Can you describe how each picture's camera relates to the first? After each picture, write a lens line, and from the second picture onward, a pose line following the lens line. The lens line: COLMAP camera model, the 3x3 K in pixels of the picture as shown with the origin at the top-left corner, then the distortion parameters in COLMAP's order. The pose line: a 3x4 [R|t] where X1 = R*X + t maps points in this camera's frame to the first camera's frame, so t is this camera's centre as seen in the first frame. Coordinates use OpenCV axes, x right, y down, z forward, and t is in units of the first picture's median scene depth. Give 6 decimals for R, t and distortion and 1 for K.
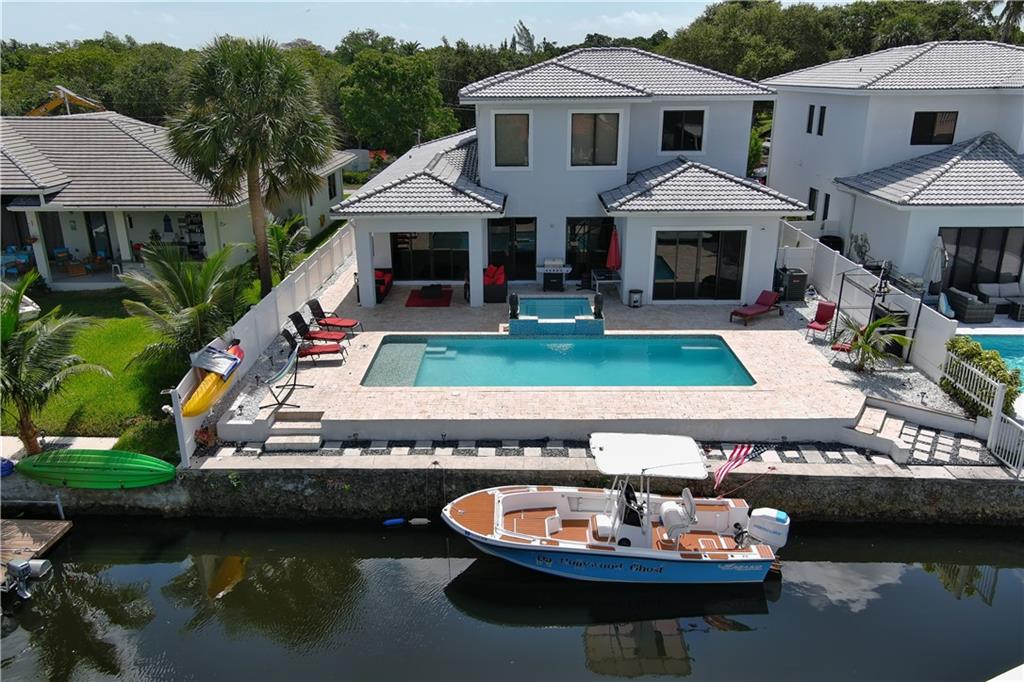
lens RADIAL K [[796.5, 0, 505.5], [0, 796.5, 345.4], [0, 0, 1]] dist [0.057271, -0.074130]
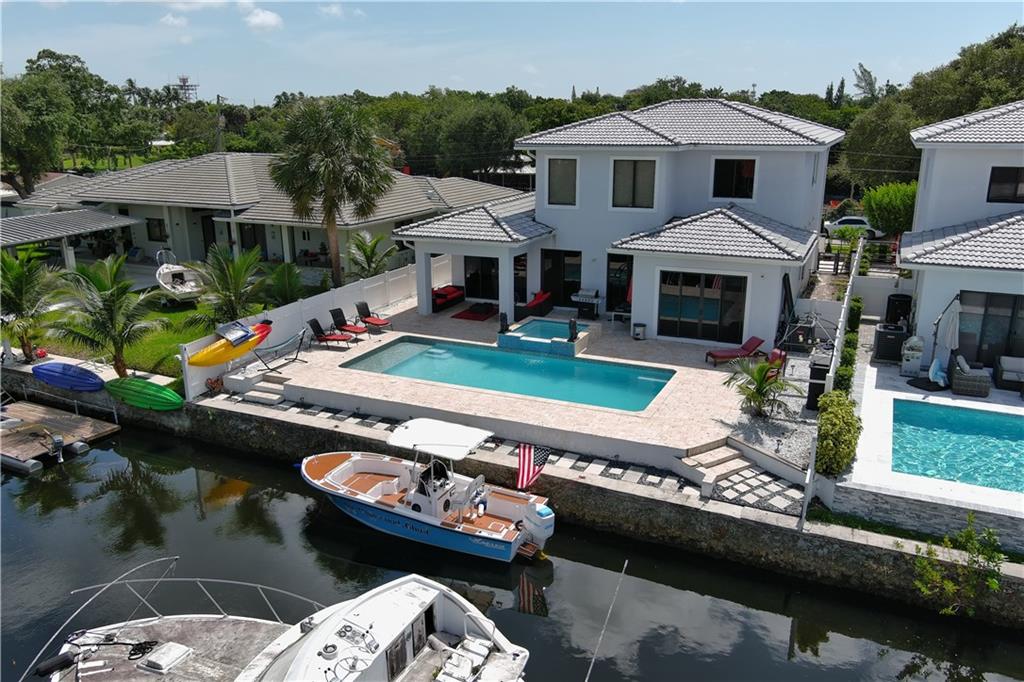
lens RADIAL K [[796.5, 0, 505.5], [0, 796.5, 345.4], [0, 0, 1]] dist [0.057271, -0.074130]
pose [[0.908975, 0.116338, -0.400287, 0.553523], [-0.136026, 0.990482, -0.021018, 0.007911], [0.394032, 0.073554, 0.916149, -0.059458]]
